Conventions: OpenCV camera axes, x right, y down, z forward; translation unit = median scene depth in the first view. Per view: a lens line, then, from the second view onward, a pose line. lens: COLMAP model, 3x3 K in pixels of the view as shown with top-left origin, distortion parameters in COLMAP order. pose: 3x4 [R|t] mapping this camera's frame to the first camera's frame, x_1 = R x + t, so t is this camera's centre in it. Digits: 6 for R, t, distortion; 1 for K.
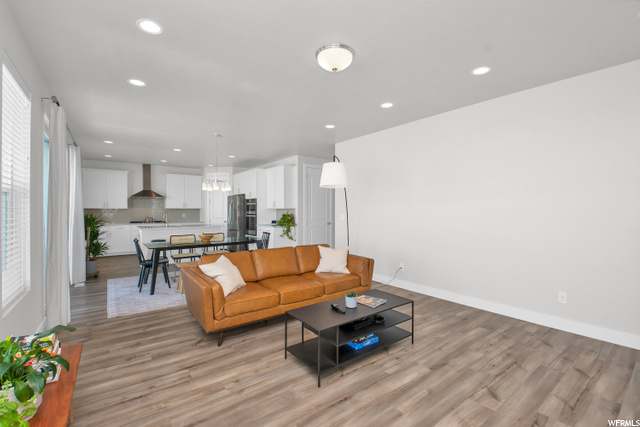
lens RADIAL K [[284.7, 0, 319.0], [0, 284.7, 203.4], [0, 0, 1]] dist [-0.002852, -0.000482]
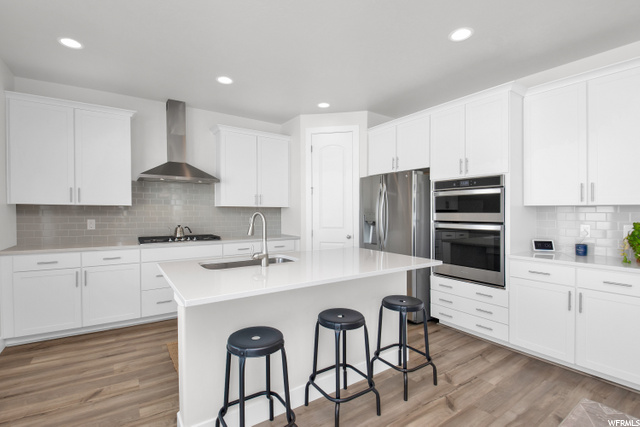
lens RADIAL K [[296.0, 0, 320.0], [0, 296.0, 213.5], [0, 0, 1]] dist [-0.001283, -0.000106]
pose [[0.998502, 0.005165, -0.054475, -0.412081], [-0.003849, 0.999699, 0.024244, 0.020048], [0.054584, -0.023998, 0.998221, 0.638616]]
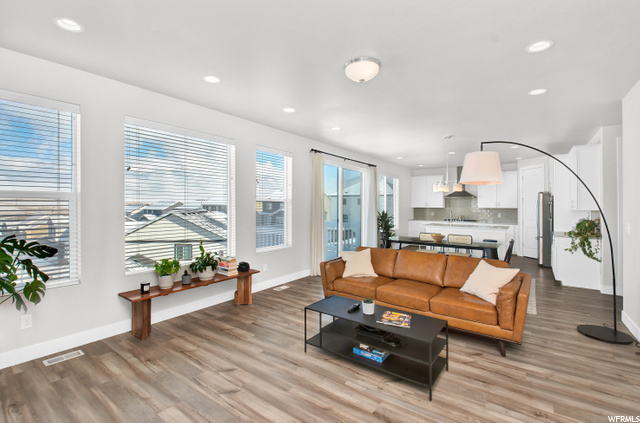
lens RADIAL K [[296.2, 0, 317.8], [0, 296.2, 205.9], [0, 0, 1]] dist [0.001343, 0.000019]
pose [[0.289765, 0.004050, -0.957089, 0.344218], [0.014016, 0.999866, 0.008474, -0.006795], [0.956995, -0.015871, 0.289669, 0.179856]]
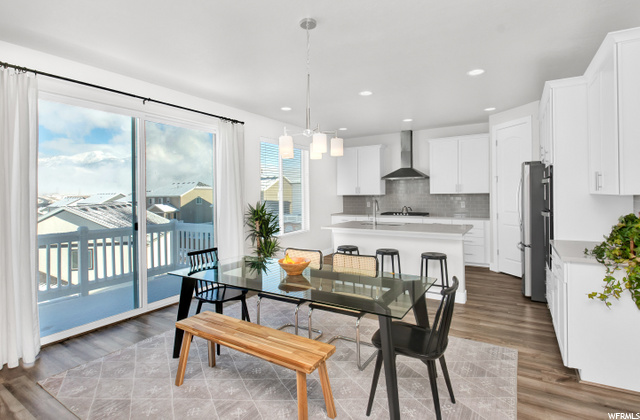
lens RADIAL K [[321.3, 0, 309.2], [0, 321.3, 198.2], [0, 0, 1]] dist [-0.003236, -0.001066]
pose [[0.343201, 0.006734, -0.939238, 0.055479], [0.033654, 0.999244, 0.019462, 0.004980], [0.938659, -0.038288, 0.342715, 0.566906]]
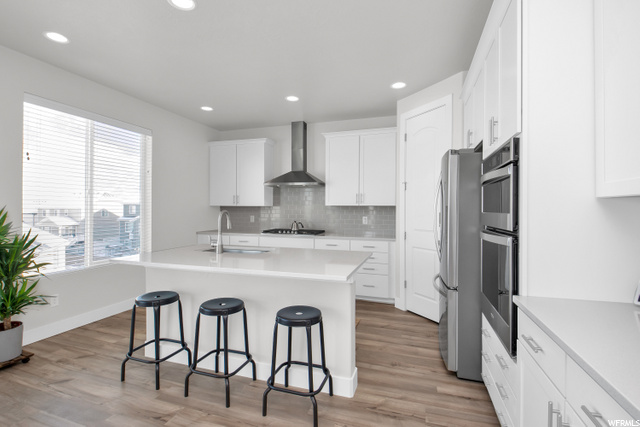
lens RADIAL K [[294.8, 0, 320.0], [0, 294.8, 213.5], [0, 0, 1]] dist [0.002334, 0.000106]
pose [[0.576462, 0.013850, -0.817006, -0.148183], [0.011745, 0.999613, 0.025233, 0.021459], [0.817039, -0.024142, 0.576076, 0.800931]]
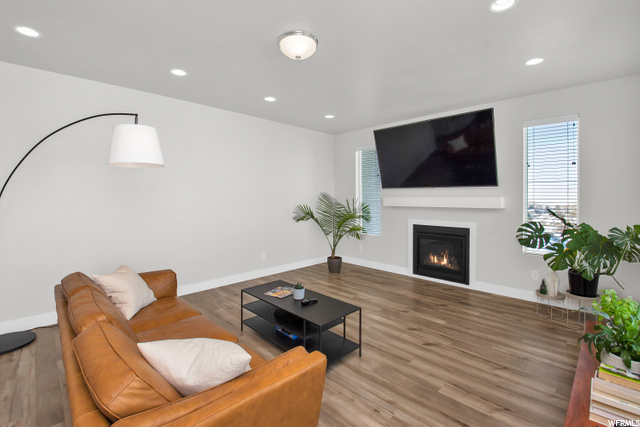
lens RADIAL K [[284.7, 0, 319.0], [0, 284.7, 203.4], [0, 0, 1]] dist [-0.002852, -0.000482]
pose [[-0.135775, -0.020116, 0.990535, -0.298375], [-0.022920, 0.999590, 0.017158, 0.000259], [-0.990475, -0.020374, -0.136181, 0.356014]]
